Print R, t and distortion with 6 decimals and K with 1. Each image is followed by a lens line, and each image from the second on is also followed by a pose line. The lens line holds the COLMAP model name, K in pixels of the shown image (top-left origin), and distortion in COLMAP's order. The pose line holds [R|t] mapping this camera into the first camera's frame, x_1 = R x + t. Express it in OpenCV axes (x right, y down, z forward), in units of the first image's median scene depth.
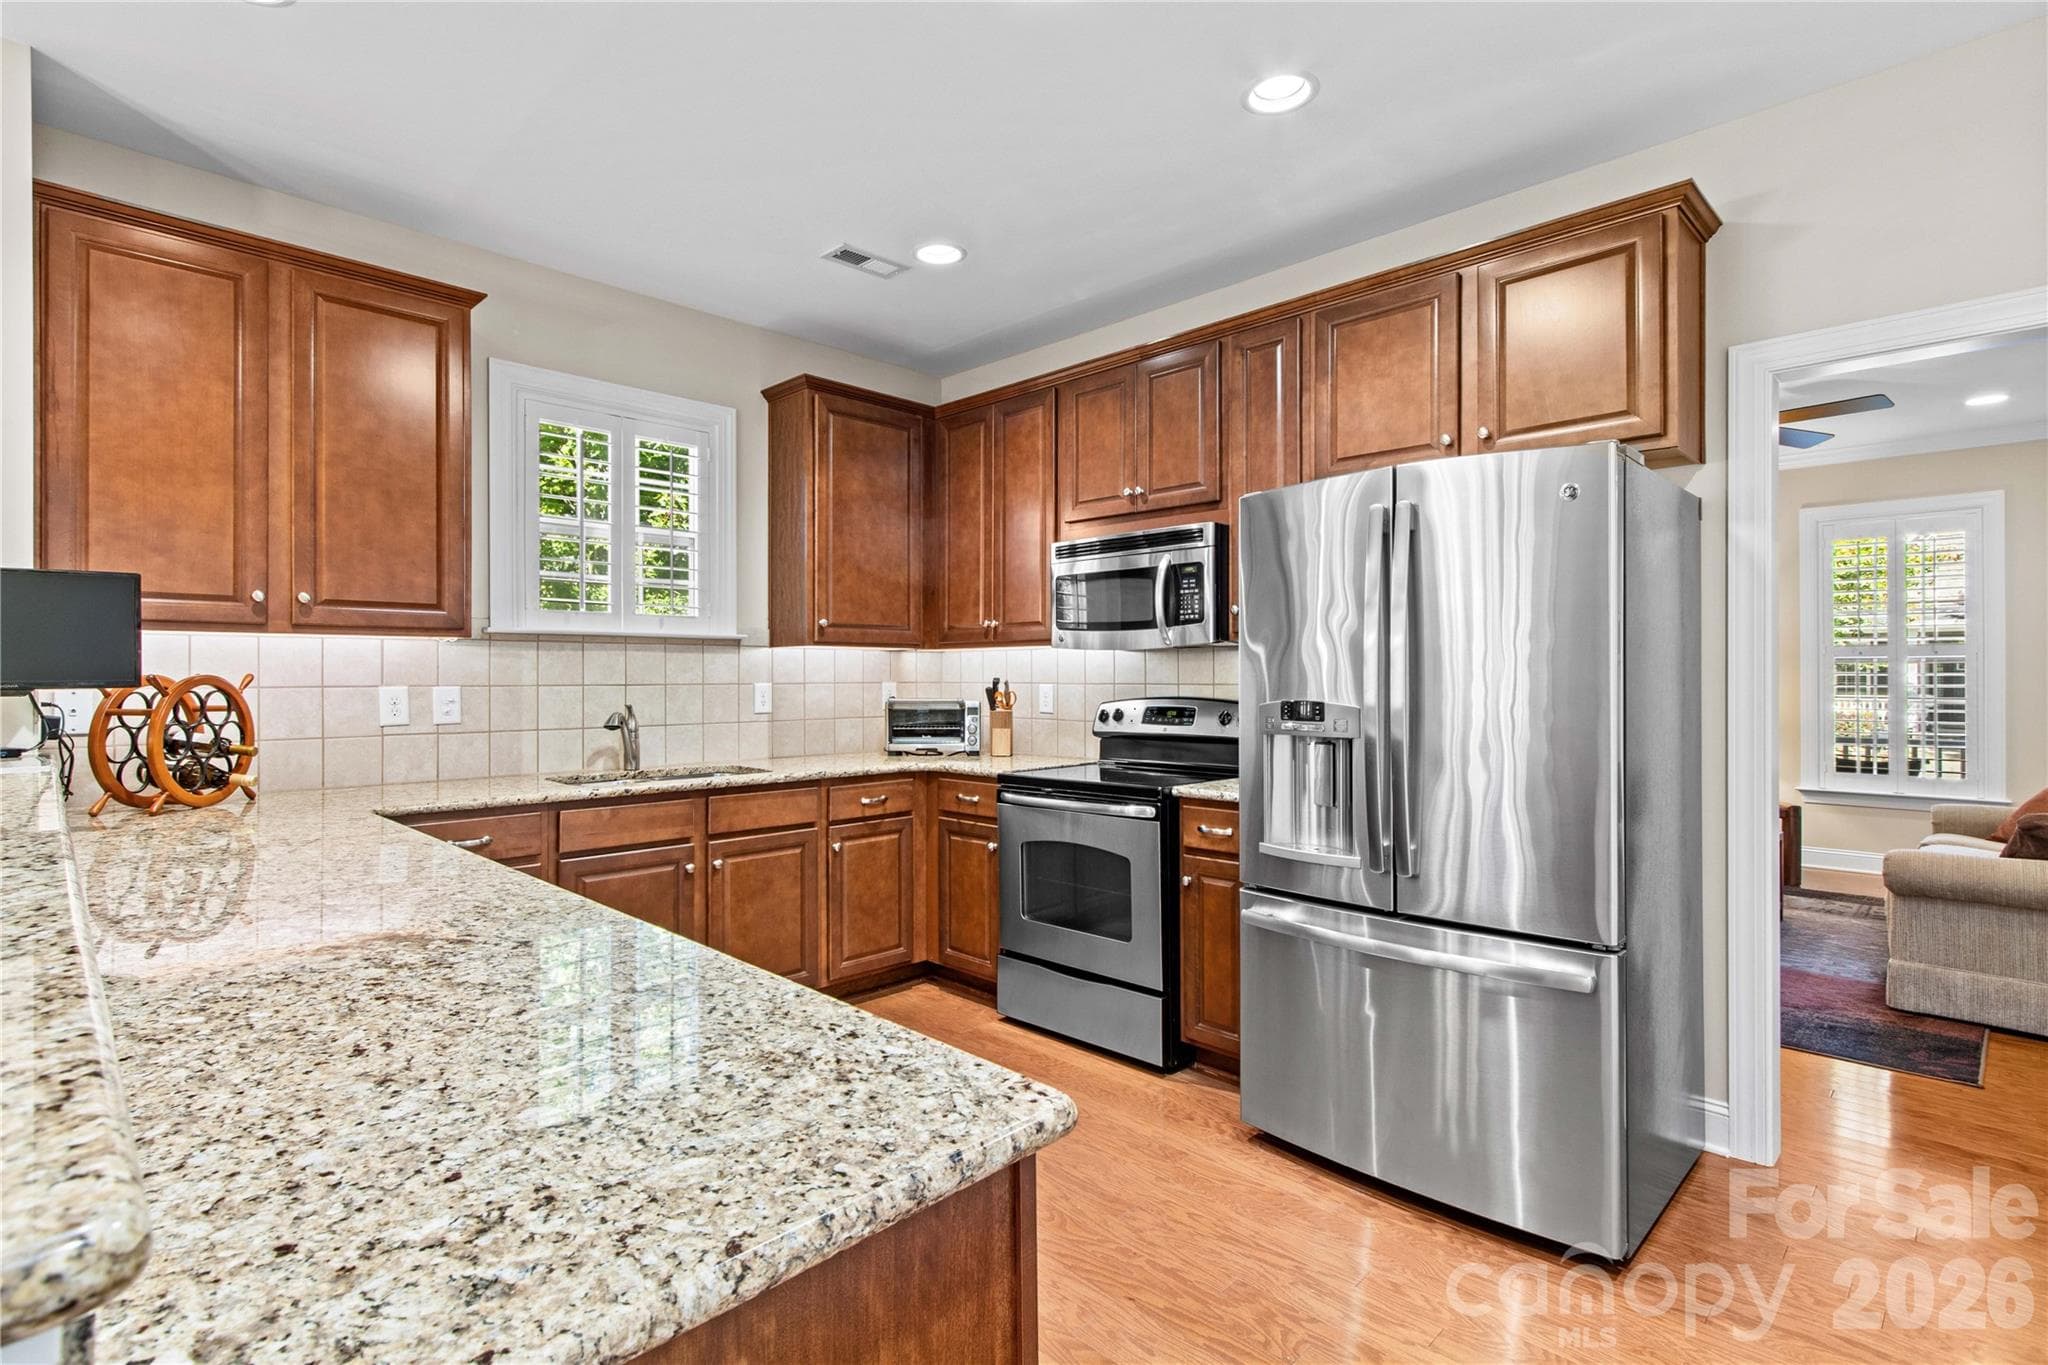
lens RADIAL K [[998.8, 0, 1018.4], [0, 998.8, 672.0], [0, 0, 1]] dist [0.006319, -0.001759]
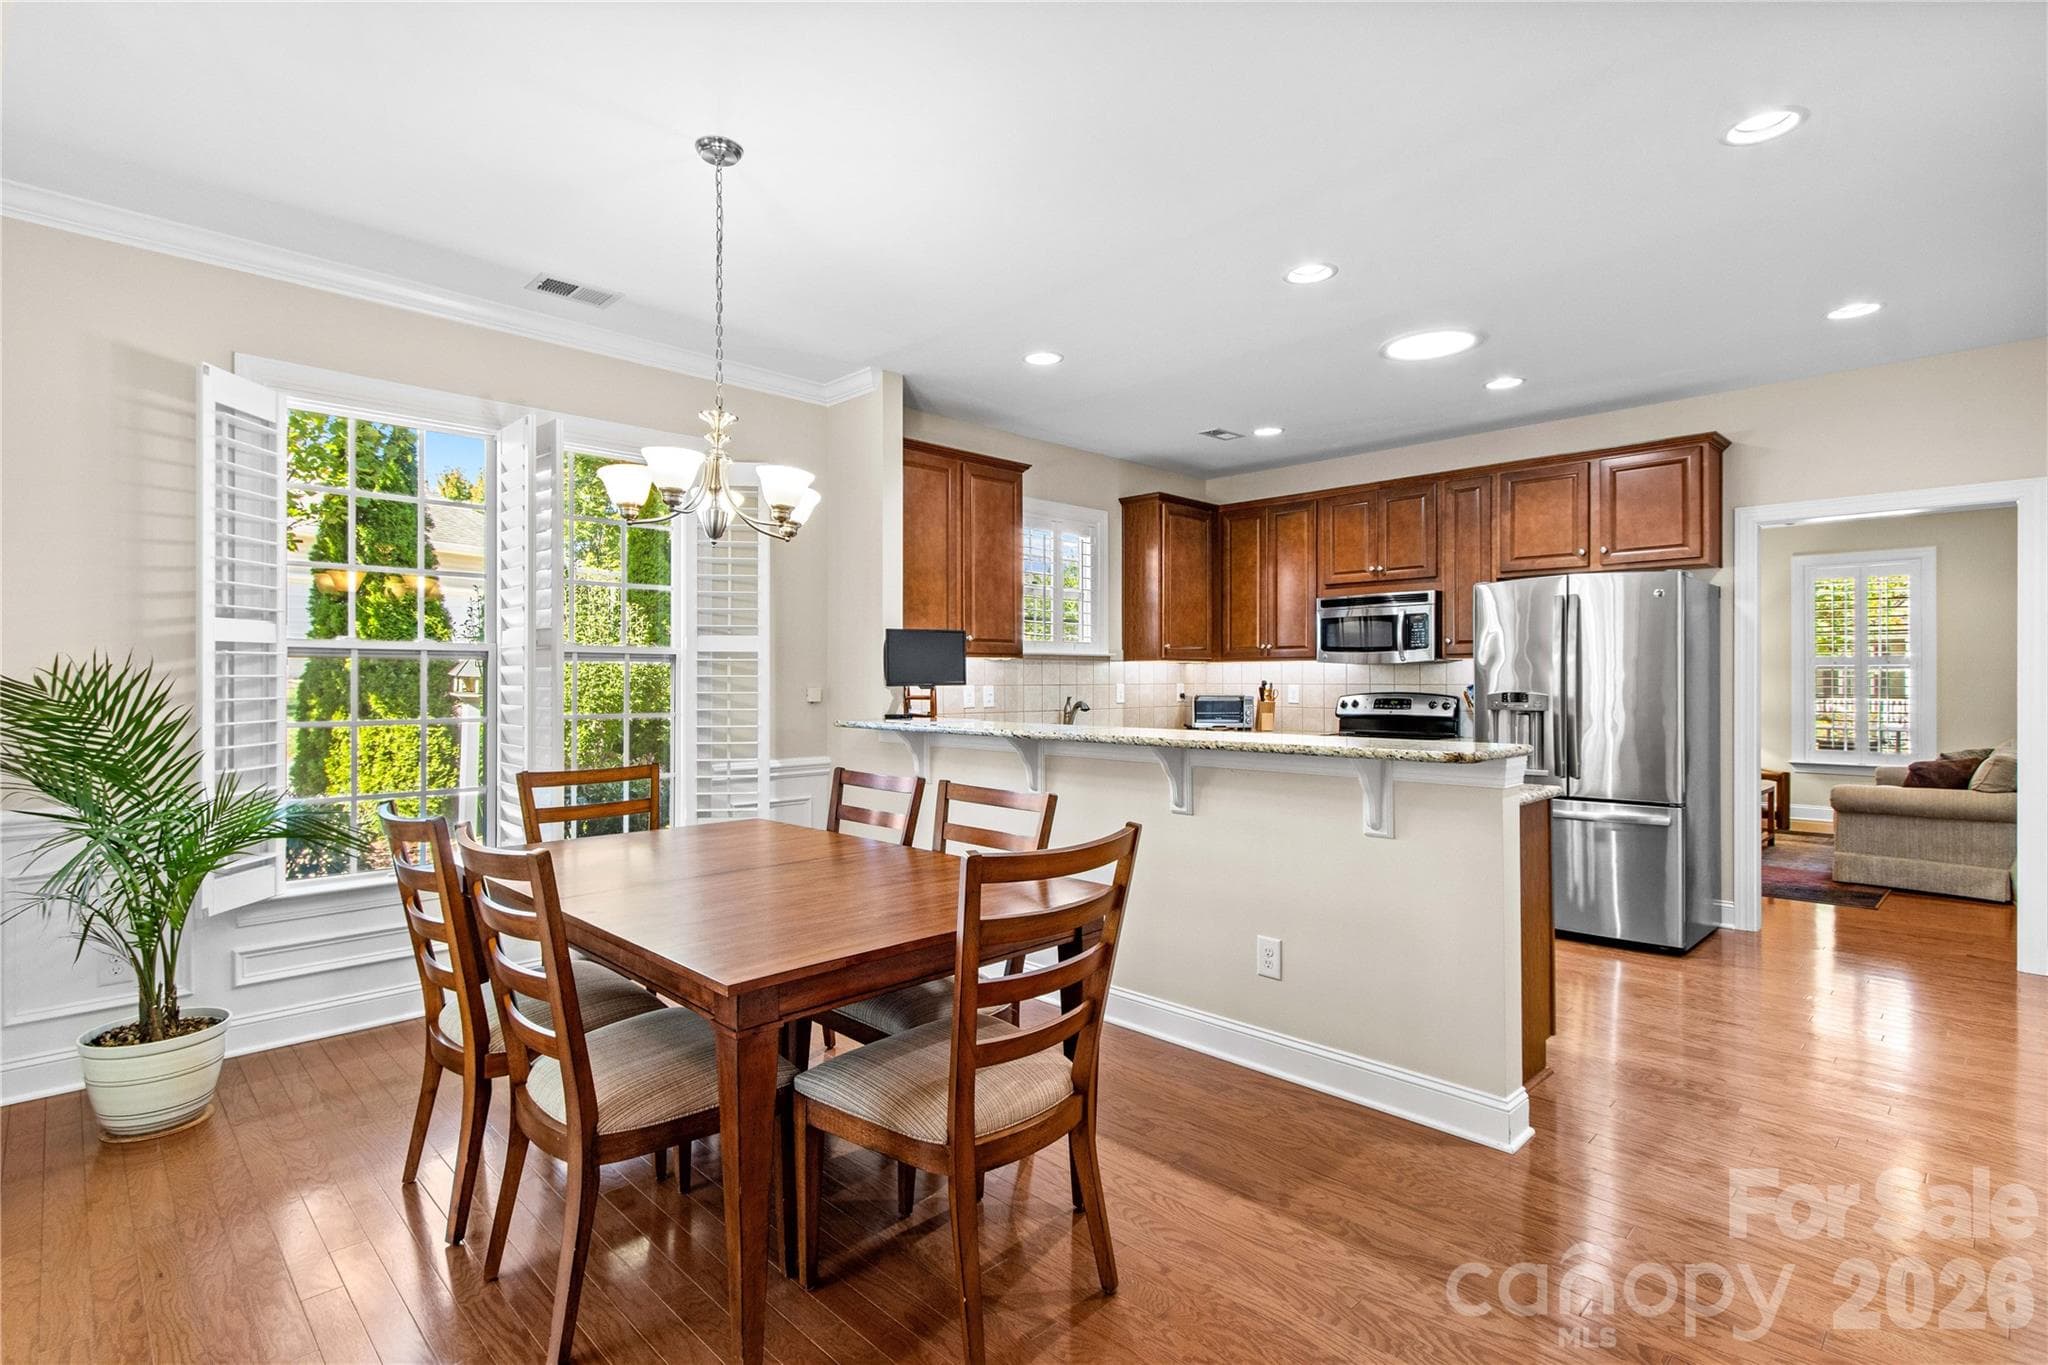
lens RADIAL K [[998.8, 0, 1019.3], [0, 998.8, 680.3], [0, 0, 1]] dist [0.006319, -0.001759]
pose [[0.999966, -0.000895, -0.008173, -0.468197], [0.000931, 0.999990, 0.004362, -0.002435], [0.008169, -0.004369, 0.999957, -0.674748]]
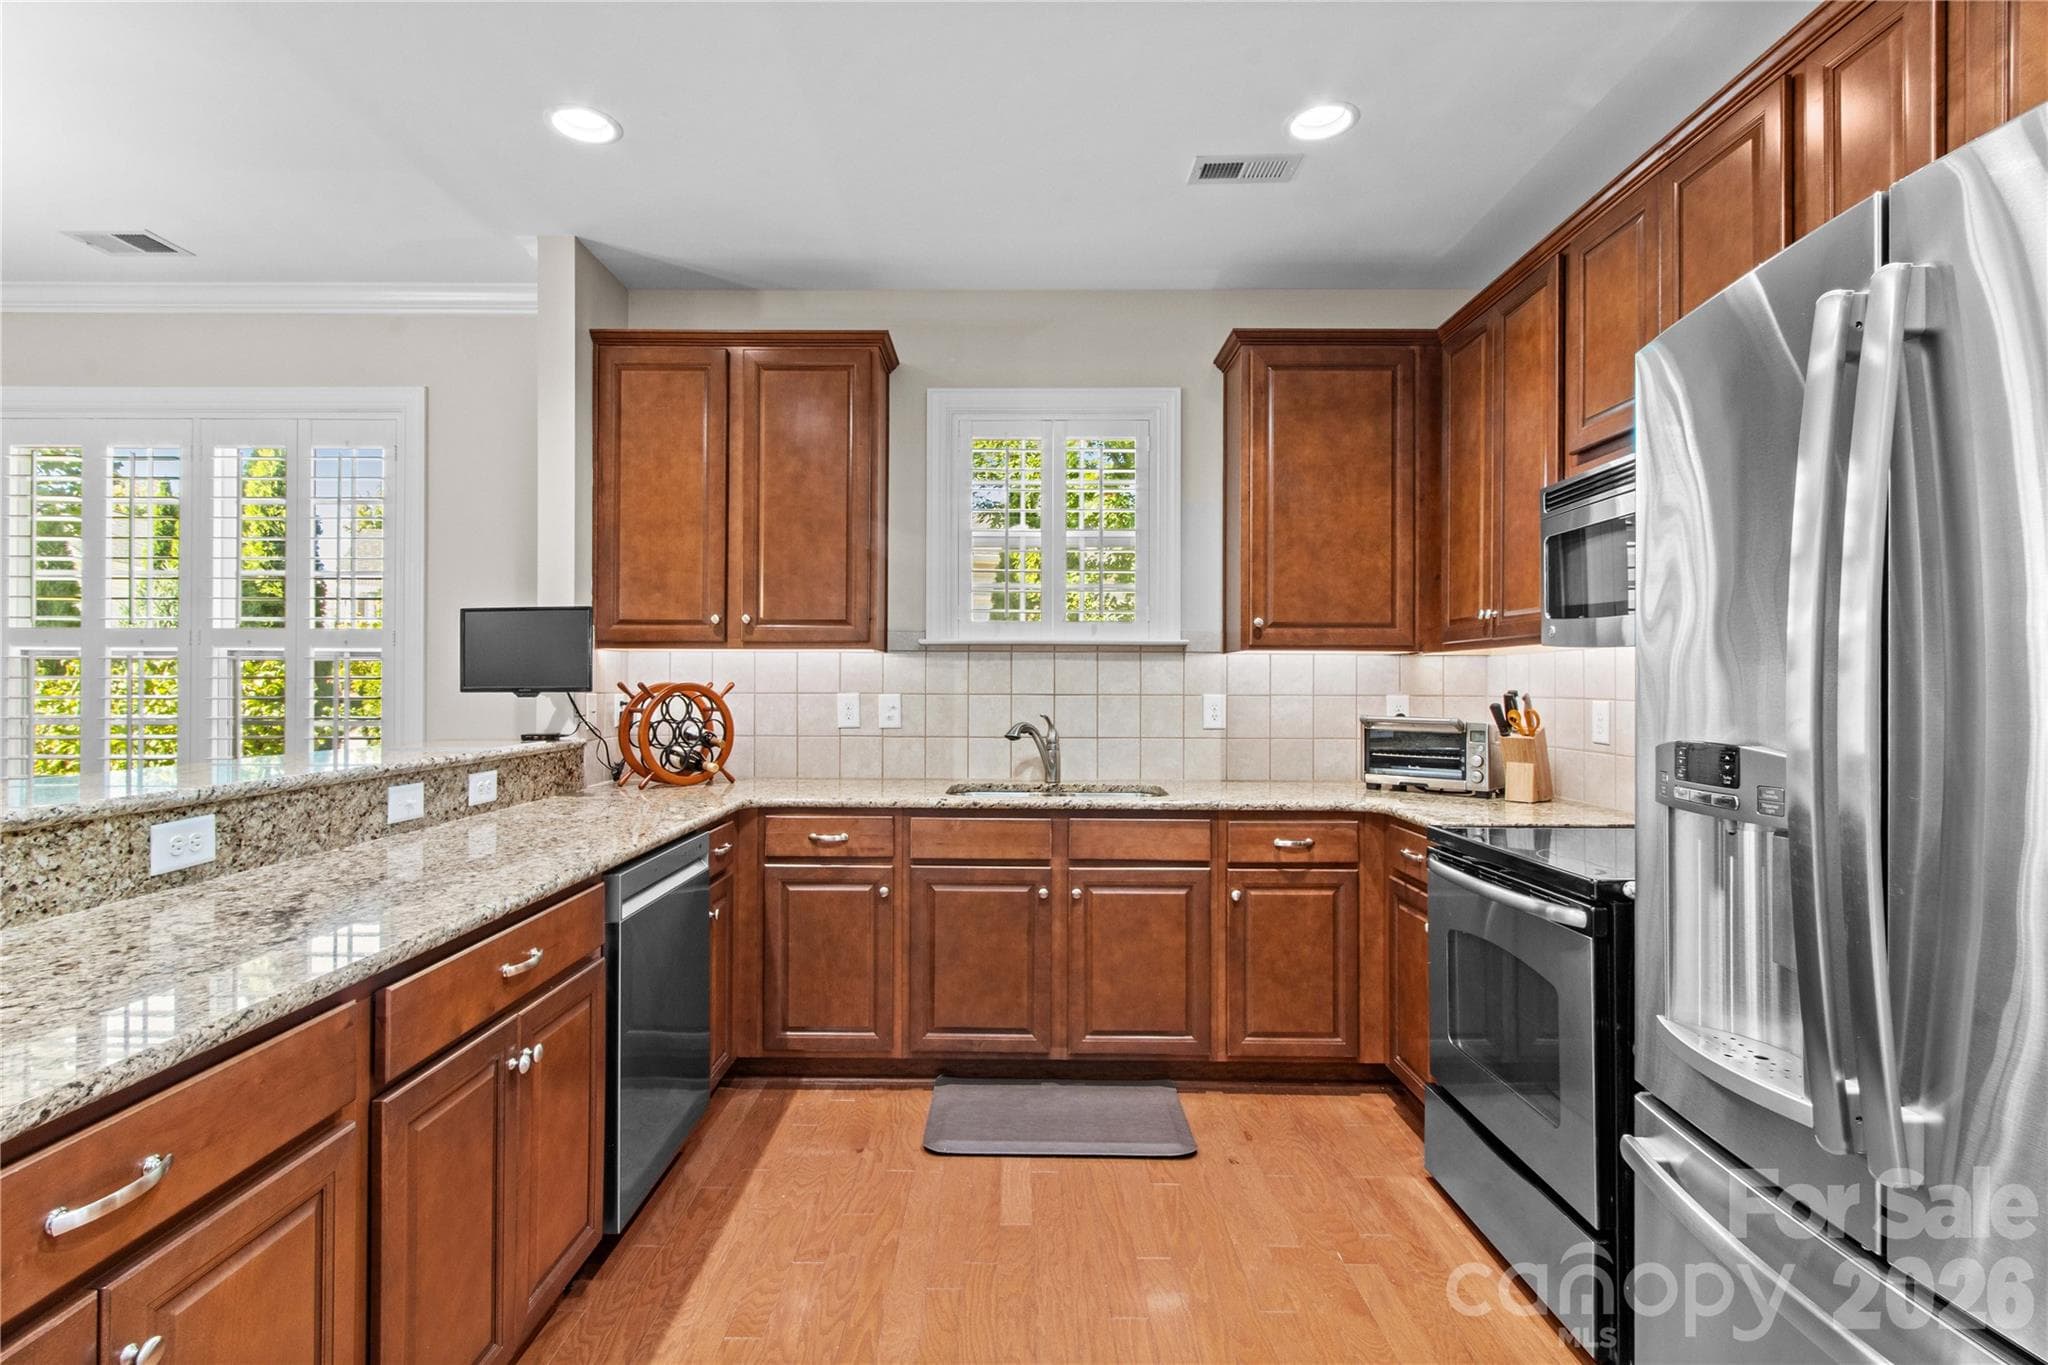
lens RADIAL K [[998.8, 0, 980.3], [0, 998.8, 679.5], [0, 0, 1]] dist [0.006319, -0.001759]
pose [[0.690631, 0.000573, -0.723207, 0.274622], [-0.002456, 0.999996, -0.001552, -0.000108], [0.723203, 0.002848, 0.690630, 0.287609]]
